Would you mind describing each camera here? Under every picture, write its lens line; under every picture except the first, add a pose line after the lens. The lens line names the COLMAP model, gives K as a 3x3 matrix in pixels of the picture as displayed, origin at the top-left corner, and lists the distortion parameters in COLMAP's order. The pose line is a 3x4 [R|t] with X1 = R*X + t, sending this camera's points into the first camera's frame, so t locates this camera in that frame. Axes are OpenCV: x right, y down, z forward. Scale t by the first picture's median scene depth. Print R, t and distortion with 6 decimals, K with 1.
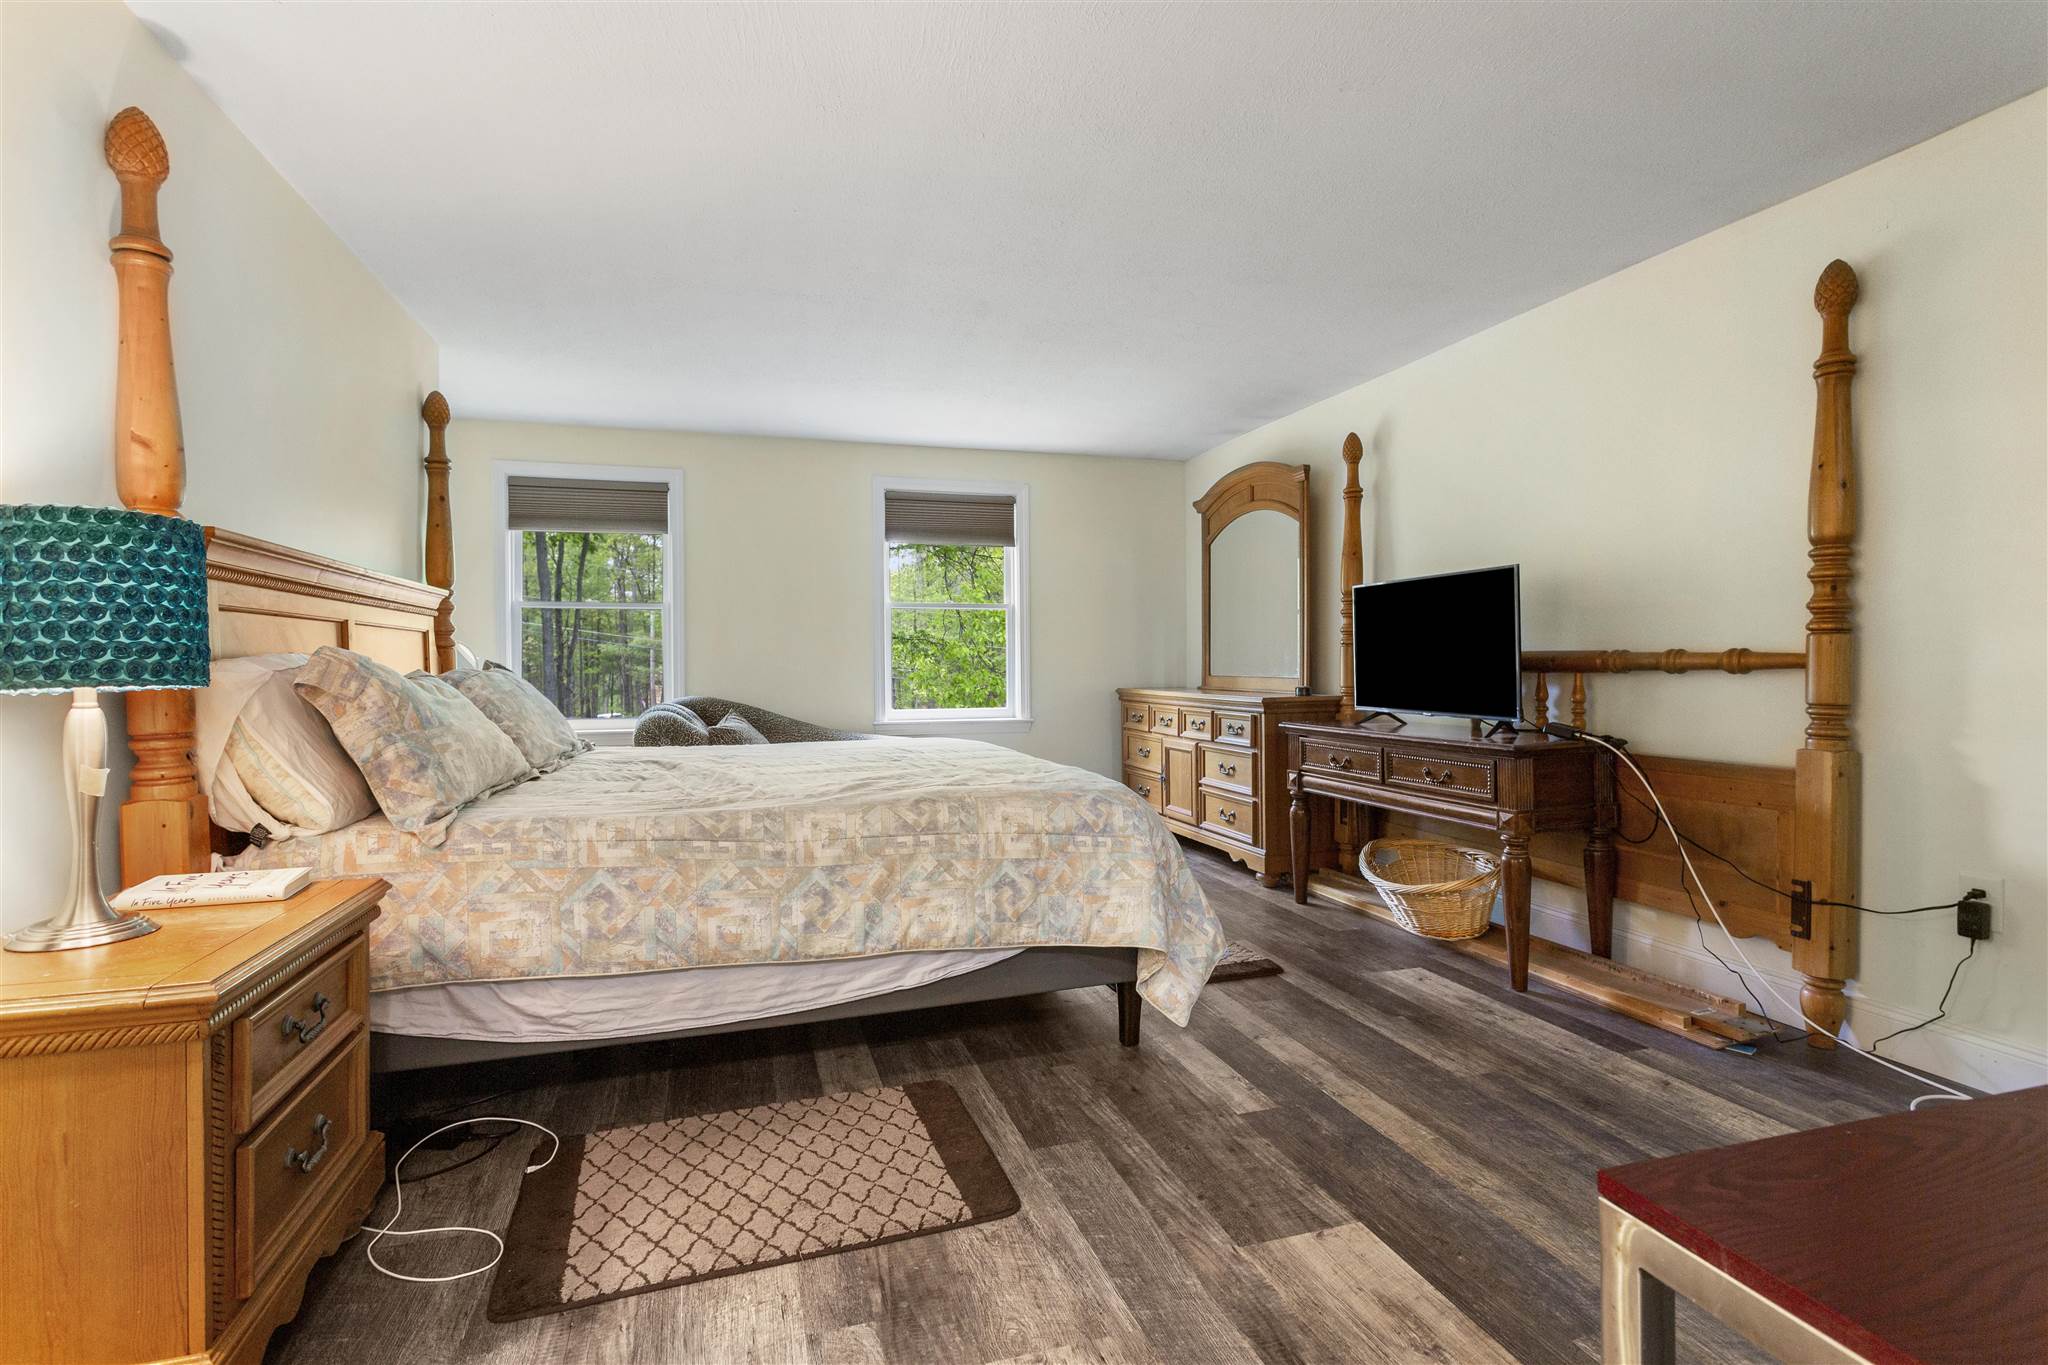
lens RADIAL K [[976.9, 0, 1030.0], [0, 976.9, 676.0], [0, 0, 1]] dist [-0.003172, 0.003573]
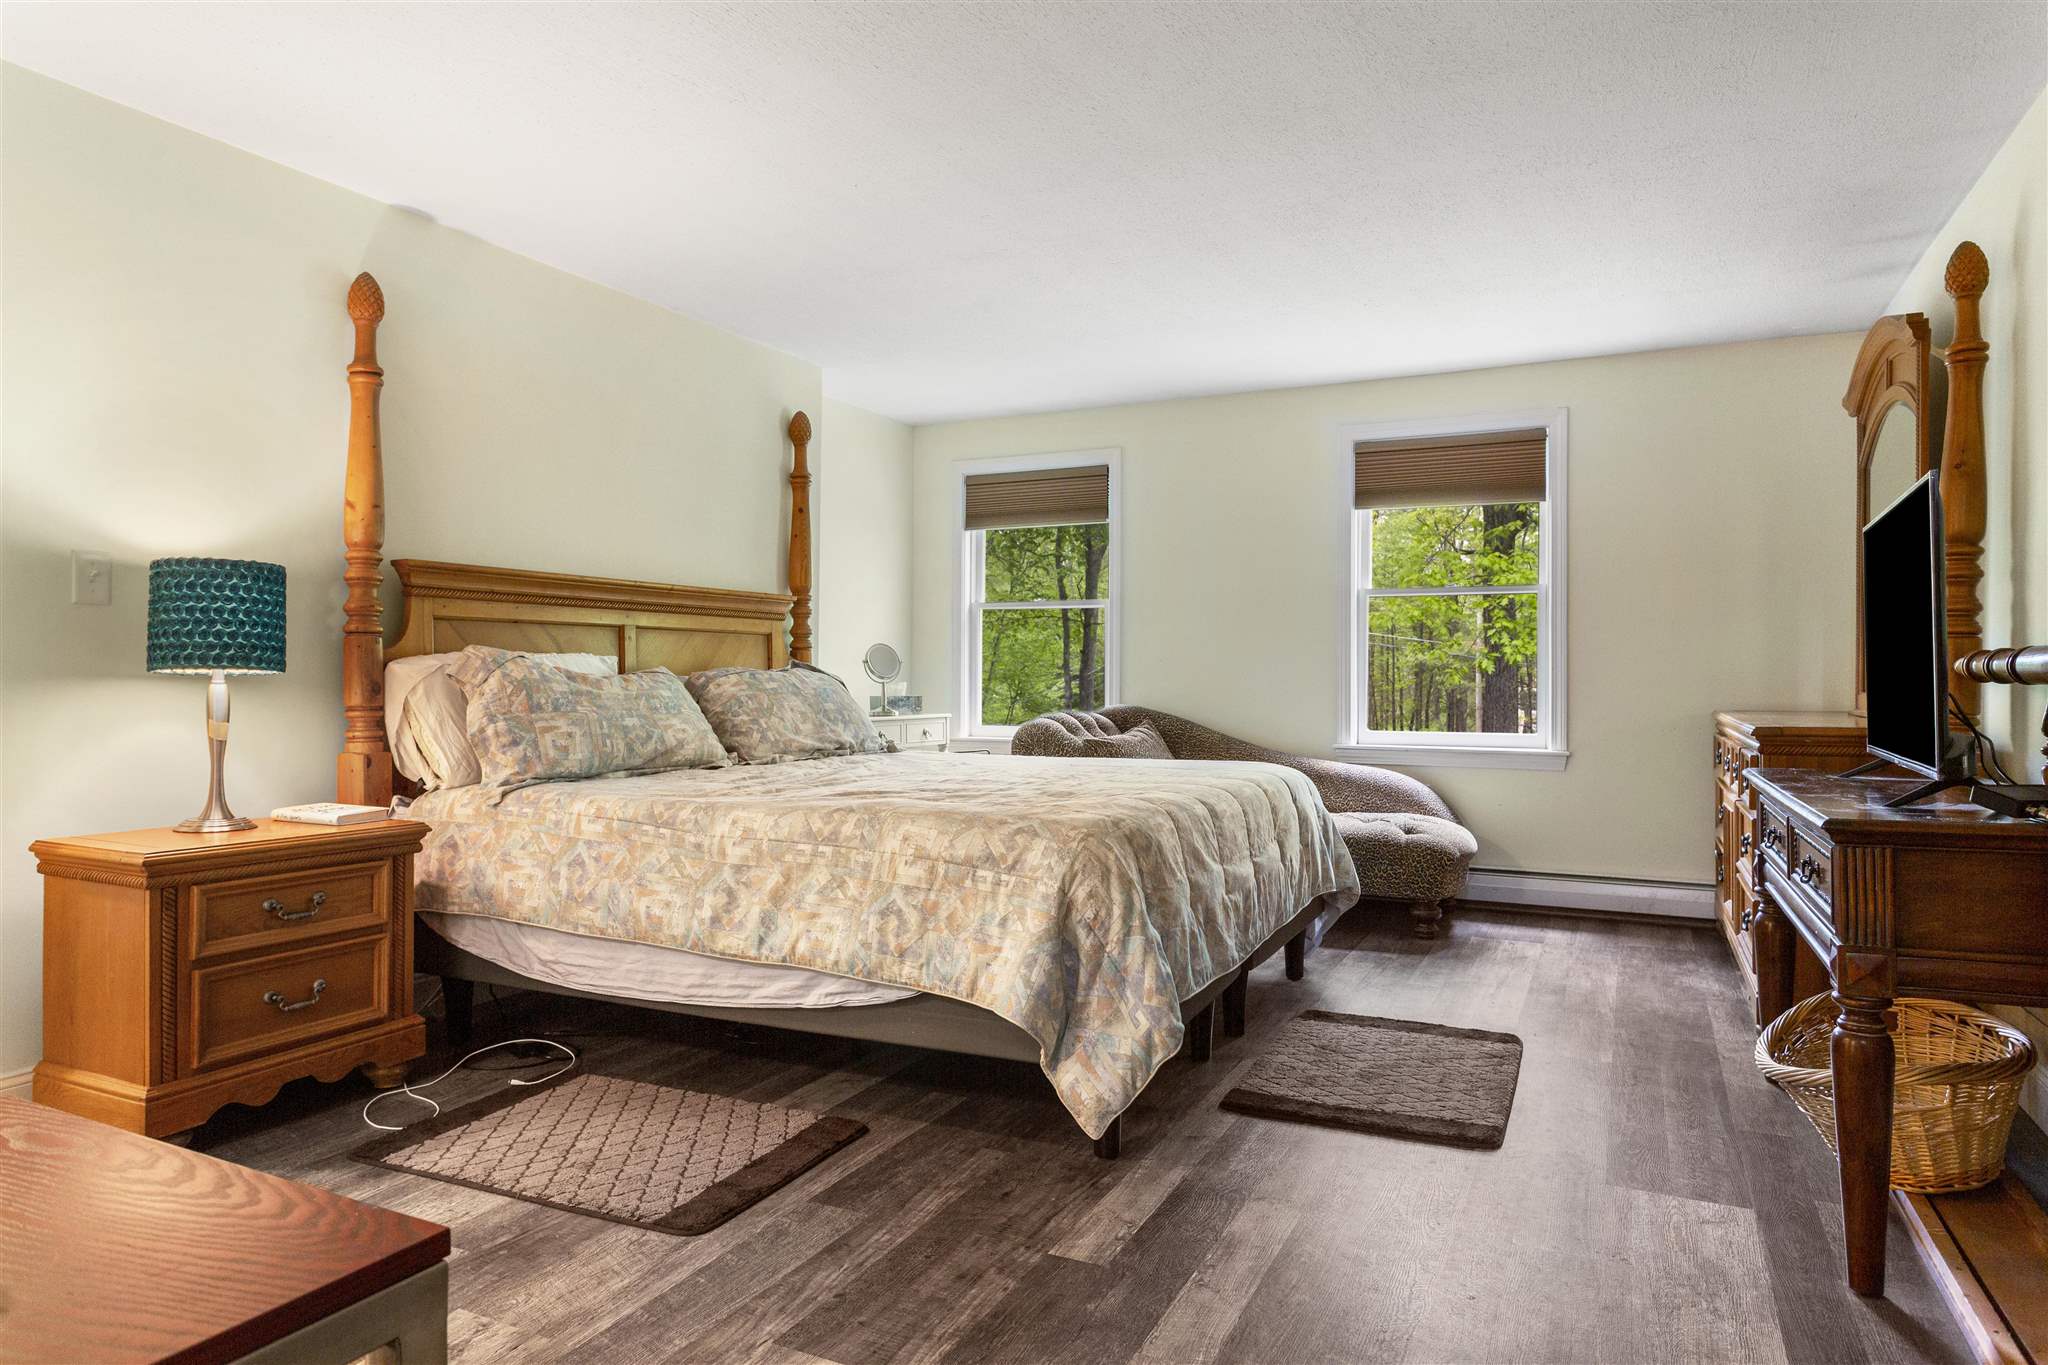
lens RADIAL K [[1258.1, 0, 1016.6], [0, 1258.1, 674.0], [0, 0, 1]] dist [-0.012816, 0.001546]
pose [[0.722648, 0.007601, -0.691174, 0.894699], [-0.017036, 0.999832, -0.006817, 0.006266], [0.691006, 0.016701, 0.722656, 0.281164]]
